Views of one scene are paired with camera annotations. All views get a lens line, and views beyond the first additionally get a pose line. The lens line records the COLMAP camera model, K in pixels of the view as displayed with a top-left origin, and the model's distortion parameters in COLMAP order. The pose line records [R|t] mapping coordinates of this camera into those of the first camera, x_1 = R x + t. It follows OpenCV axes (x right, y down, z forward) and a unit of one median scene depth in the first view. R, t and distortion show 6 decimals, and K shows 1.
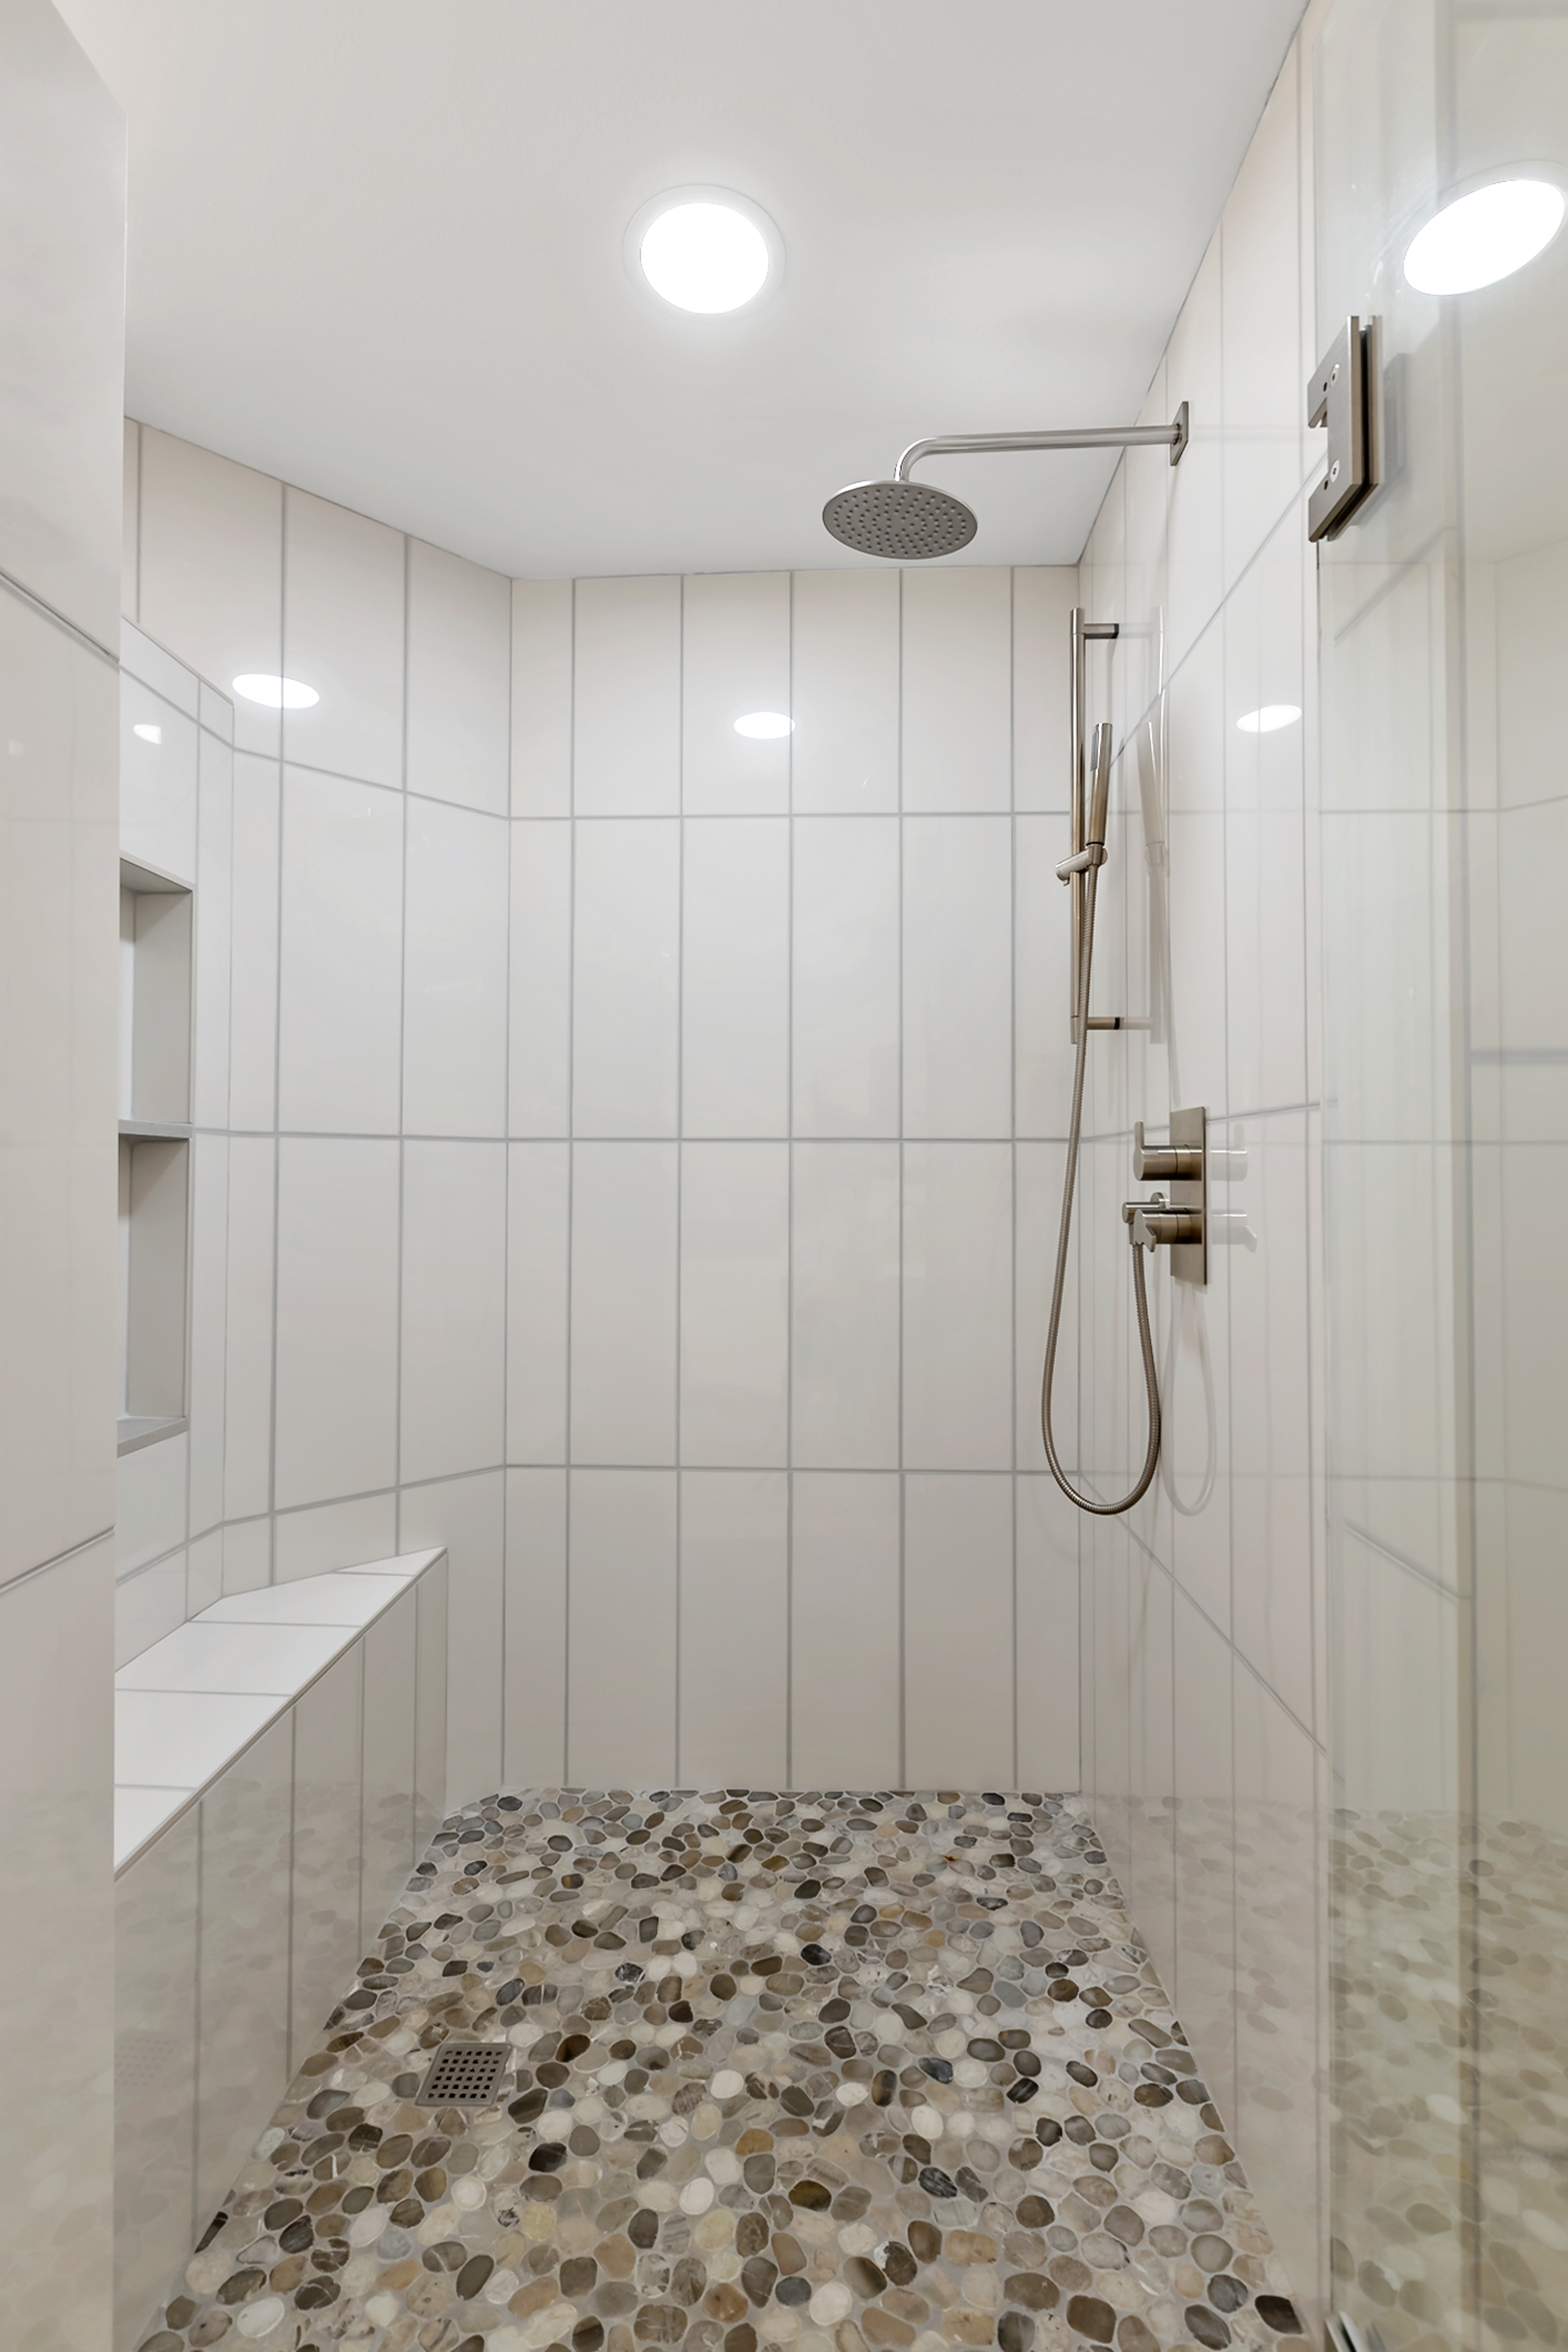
lens RADIAL K [[1061.9, 0, 784.3], [0, 1061.9, 1176.0], [0, 0, 1]] dist [-0.006090, -0.000895]
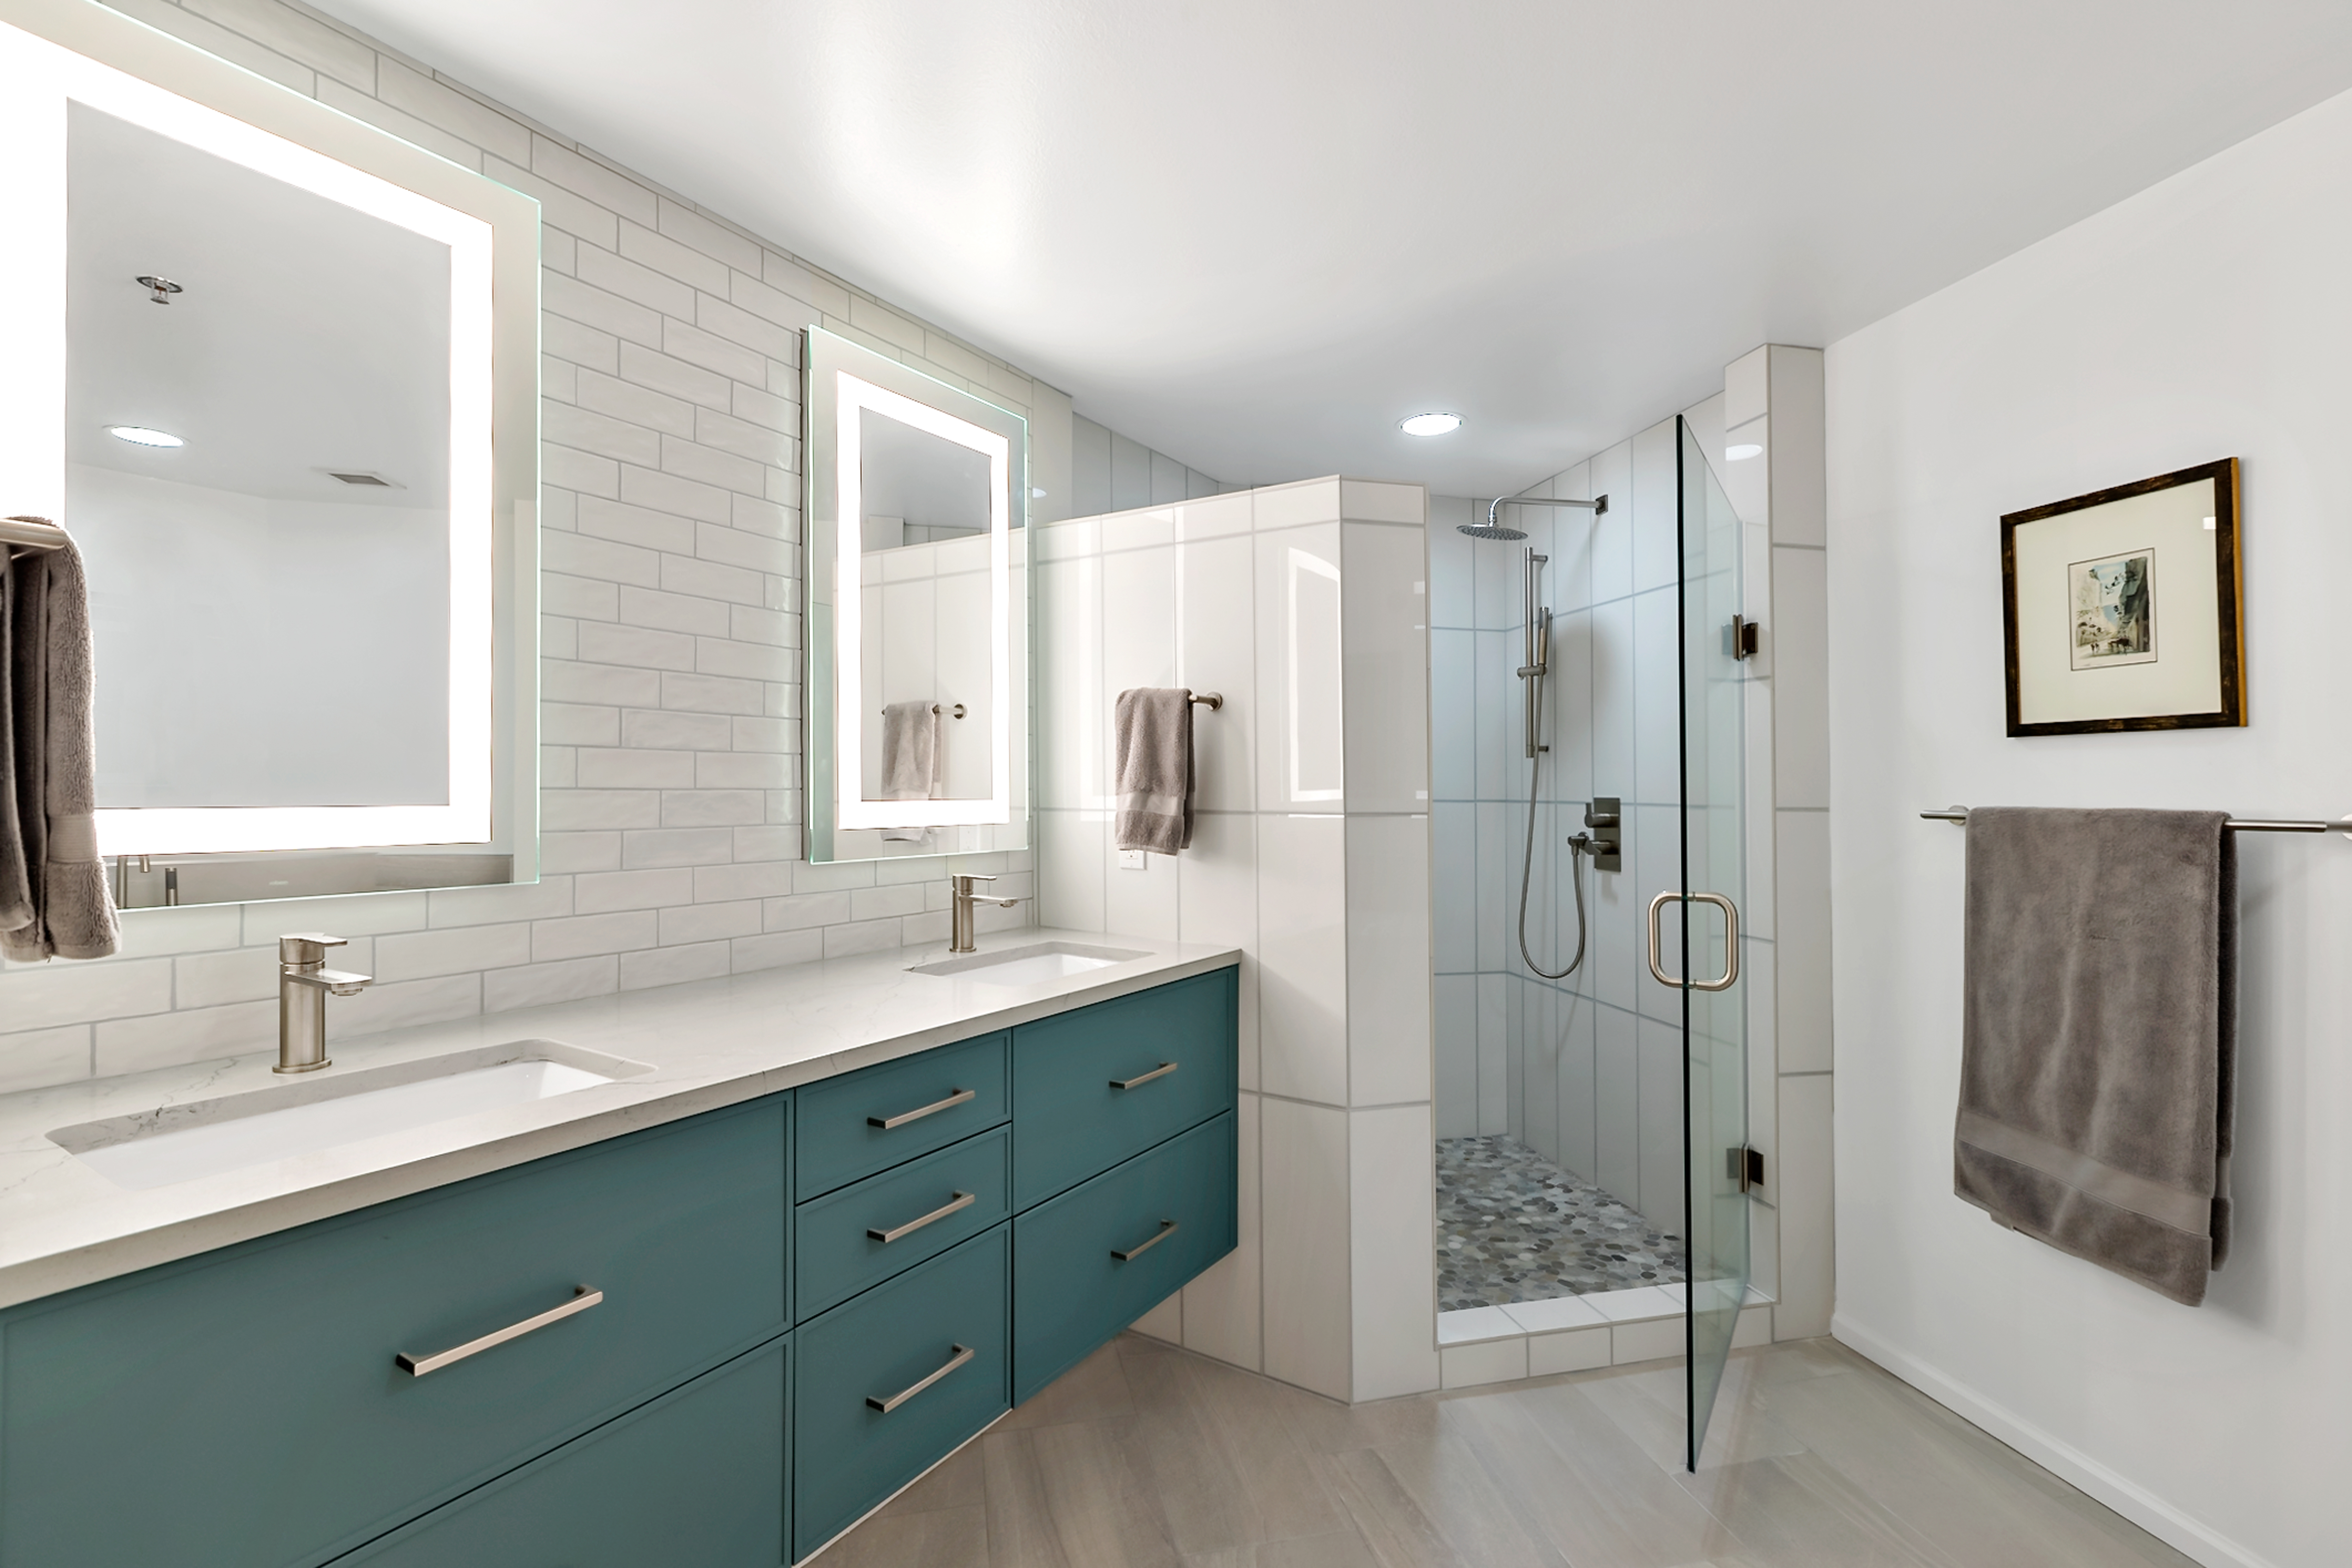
lens RADIAL K [[1061.9, 0, 1176.0], [0, 1061.9, 787.0], [0, 0, 1]] dist [-0.006090, -0.000895]
pose [[0.967784, -0.000247, 0.251783, -1.116939], [-0.001123, 0.999985, 0.005300, -0.094429], [-0.251780, -0.005412, 0.967769, -1.022295]]
